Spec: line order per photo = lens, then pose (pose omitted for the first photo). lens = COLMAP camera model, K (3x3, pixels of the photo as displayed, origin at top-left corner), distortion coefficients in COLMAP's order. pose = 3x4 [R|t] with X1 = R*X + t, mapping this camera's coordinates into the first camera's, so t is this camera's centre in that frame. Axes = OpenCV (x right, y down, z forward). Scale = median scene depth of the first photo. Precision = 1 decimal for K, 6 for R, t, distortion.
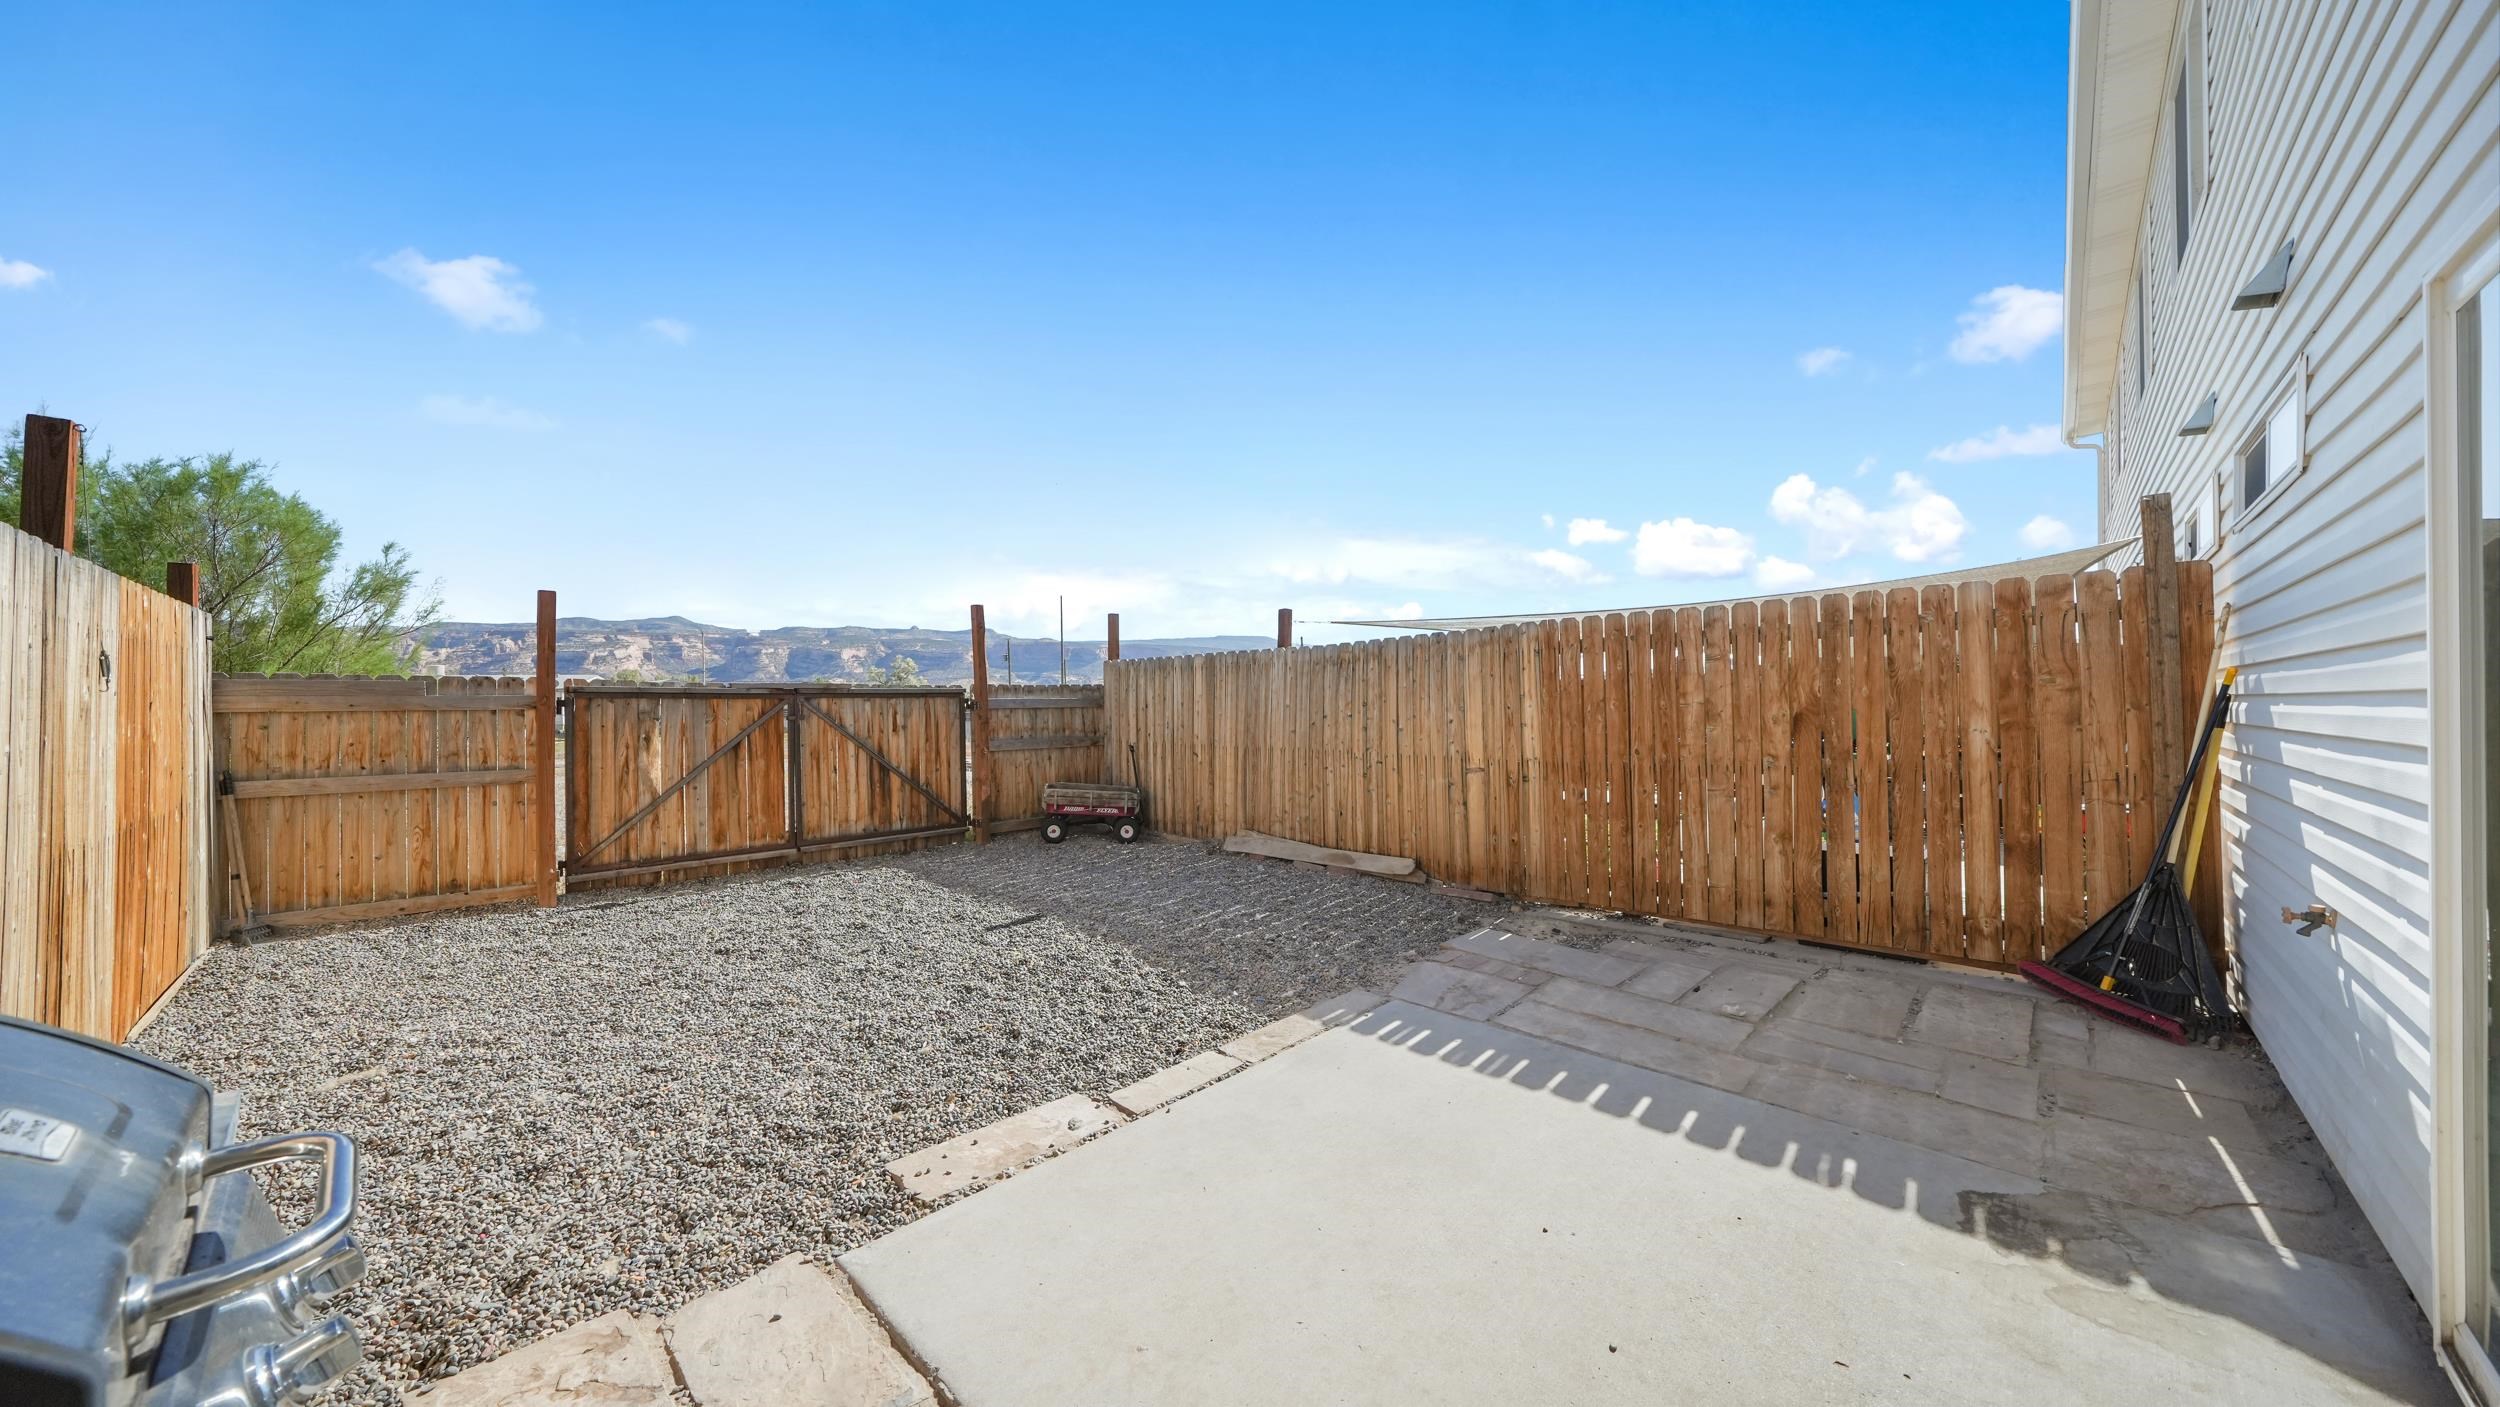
lens RADIAL K [[844.0, 0, 1248.6], [0, 844.0, 709.9], [0, 0, 1]] dist [-0.005845, 0.000209]
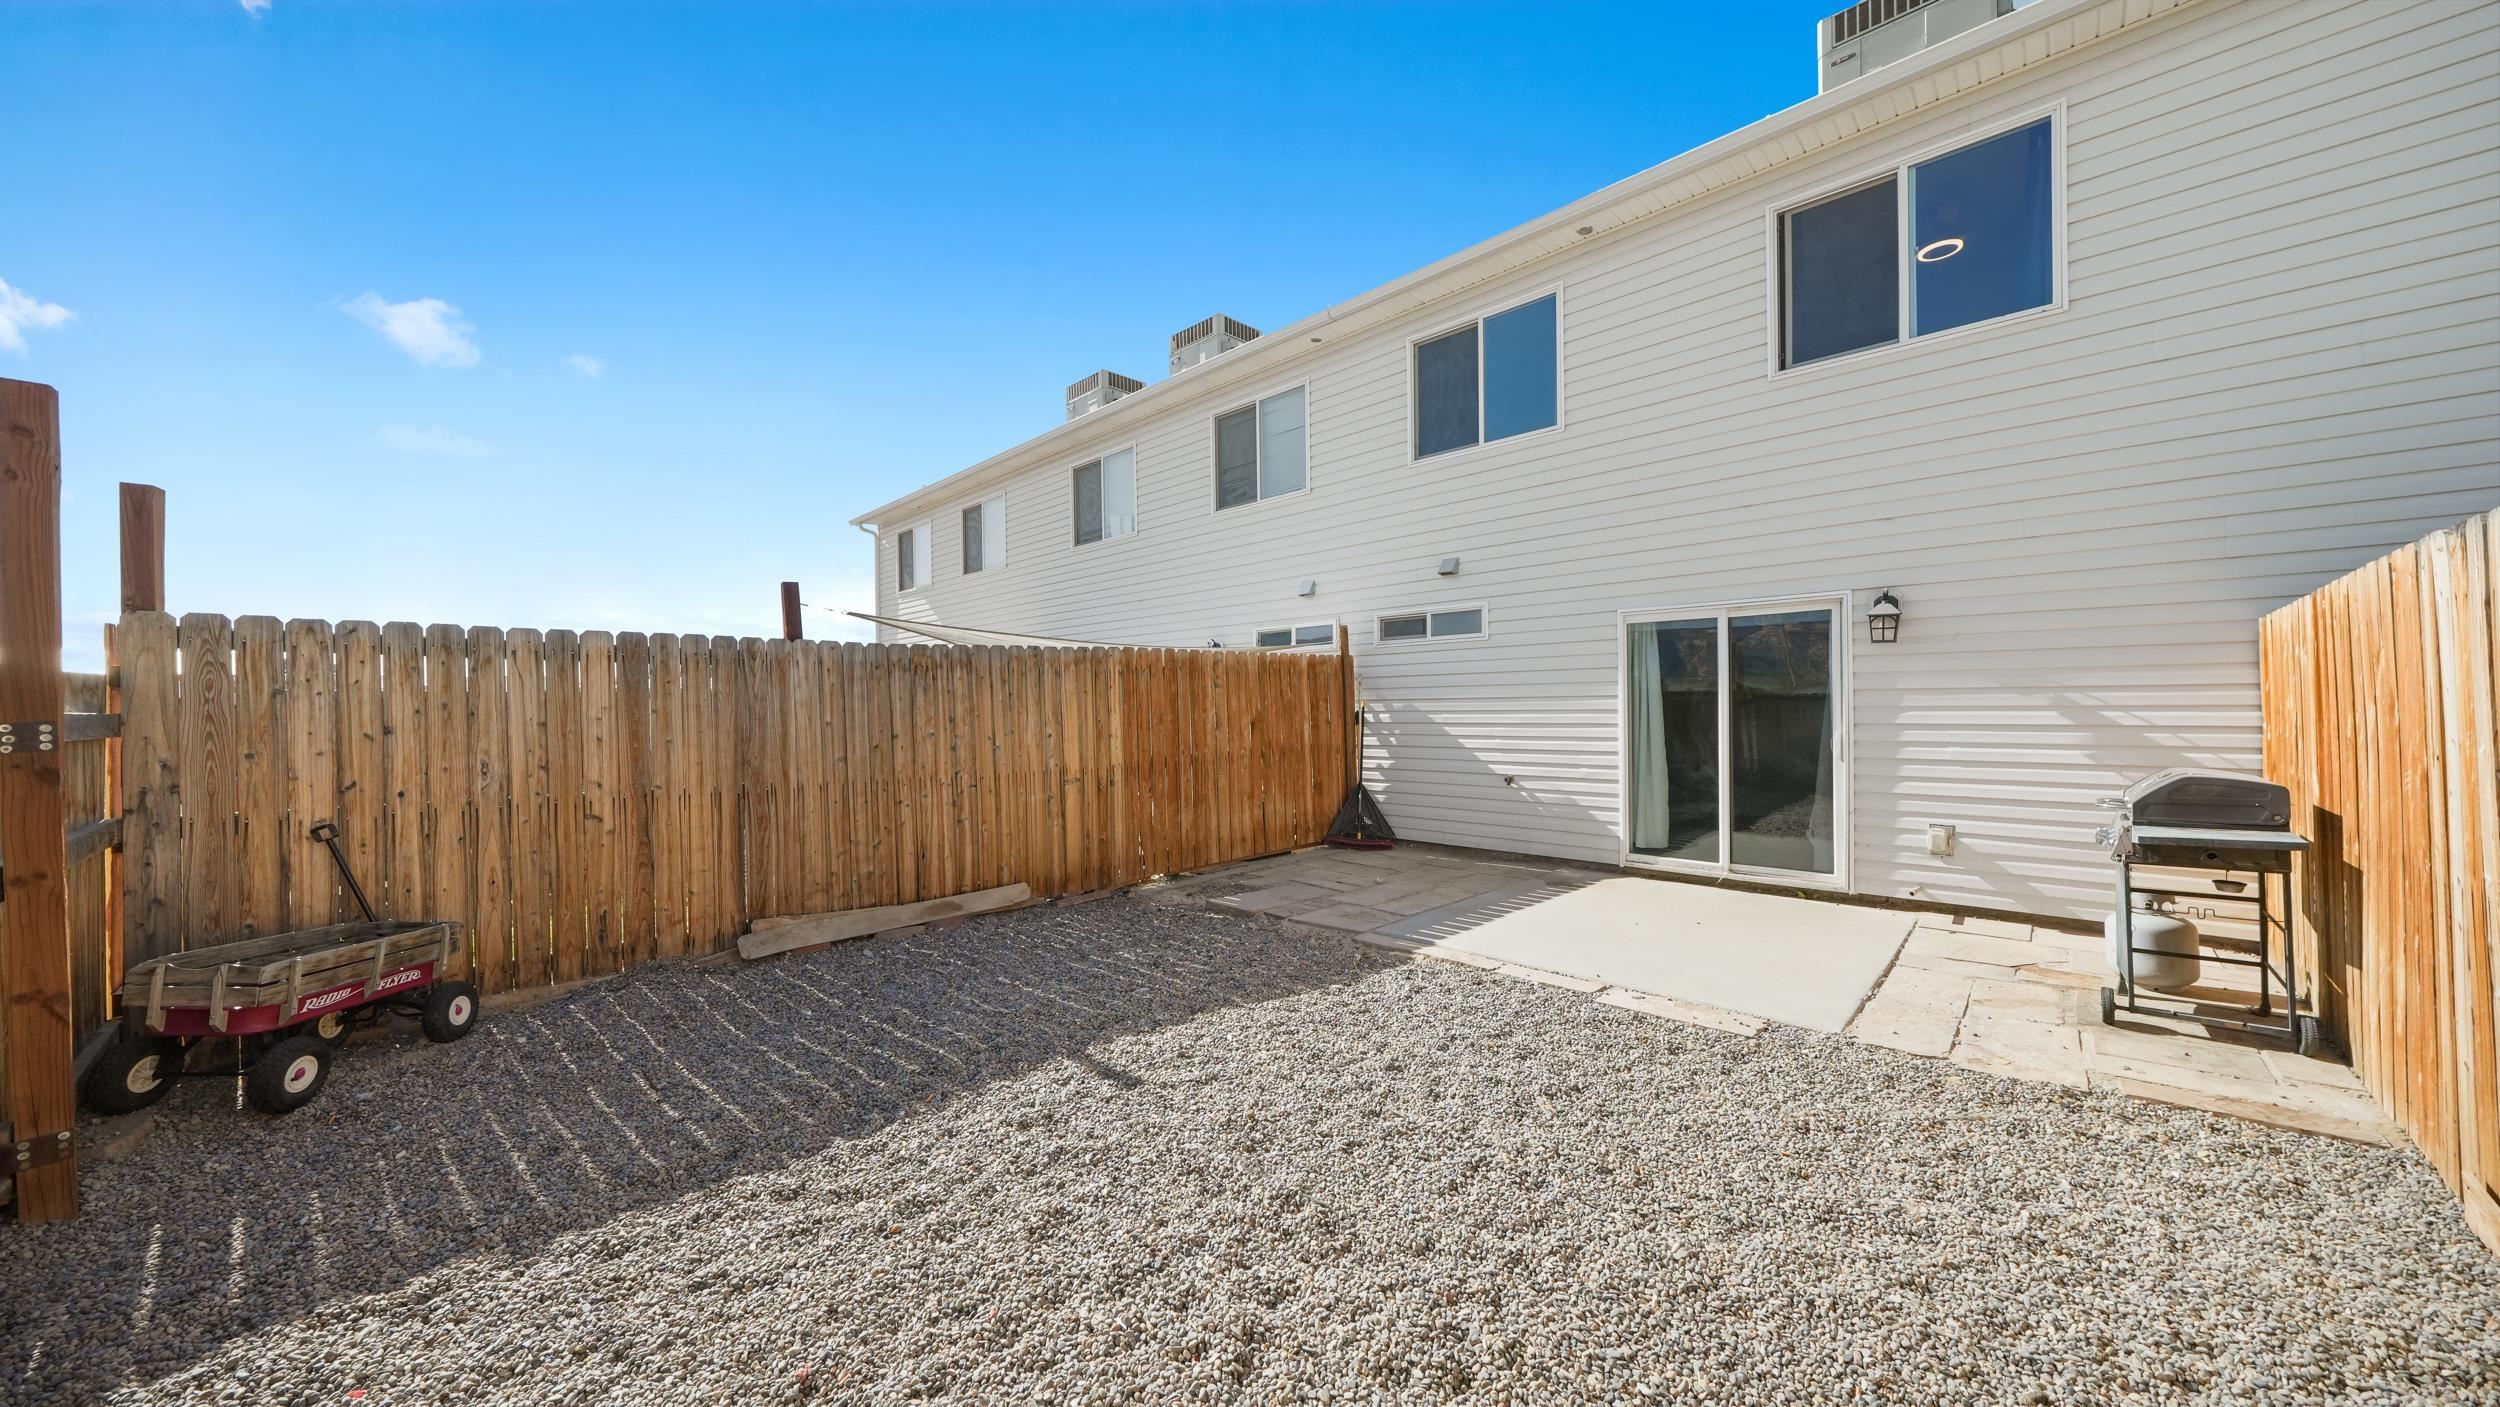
lens RADIAL K [[844.0, 0, 1248.6], [0, 844.0, 709.9], [0, 0, 1]] dist [-0.005845, 0.000209]
pose [[0.010290, 0.004995, 0.999935, -0.756937], [0.016706, 0.999847, -0.005166, -0.008042], [-0.999808, 0.016758, 0.010205, 0.740240]]
